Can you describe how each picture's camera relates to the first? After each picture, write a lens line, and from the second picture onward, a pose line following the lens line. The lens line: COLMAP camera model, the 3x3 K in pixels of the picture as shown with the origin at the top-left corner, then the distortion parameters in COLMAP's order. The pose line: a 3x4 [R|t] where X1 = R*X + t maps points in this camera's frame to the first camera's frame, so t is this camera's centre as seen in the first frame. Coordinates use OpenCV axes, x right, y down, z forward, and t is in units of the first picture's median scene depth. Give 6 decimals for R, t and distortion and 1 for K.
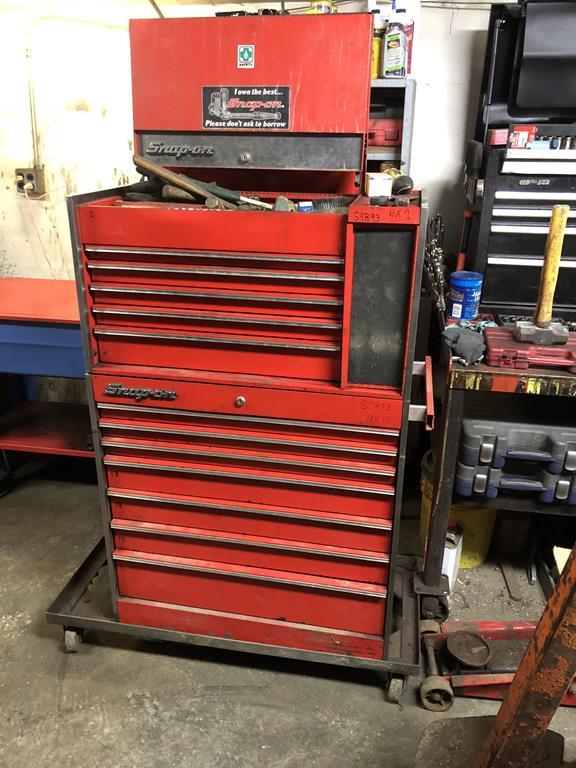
lens RADIAL K [[628.0, 0, 288.0], [0, 628.0, 384.0], [0, 0, 1]] dist [0.012889, 0.002033]
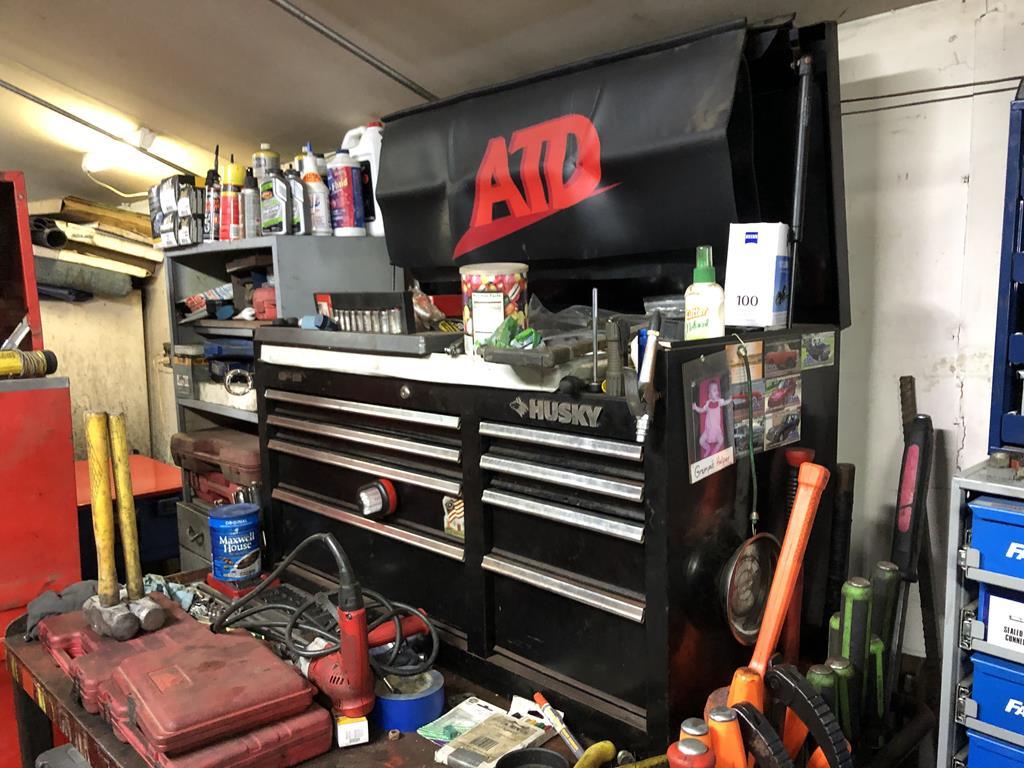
lens RADIAL K [[826.0, 0, 512.0], [0, 826.0, 384.0], [0, 0, 1]] dist [0.014502, 0.015206]
pose [[0.818993, 0.046130, -0.571947, 0.974856], [-0.200134, 0.957134, -0.209383, -0.173618], [0.537770, 0.285949, 0.793118, 0.436581]]
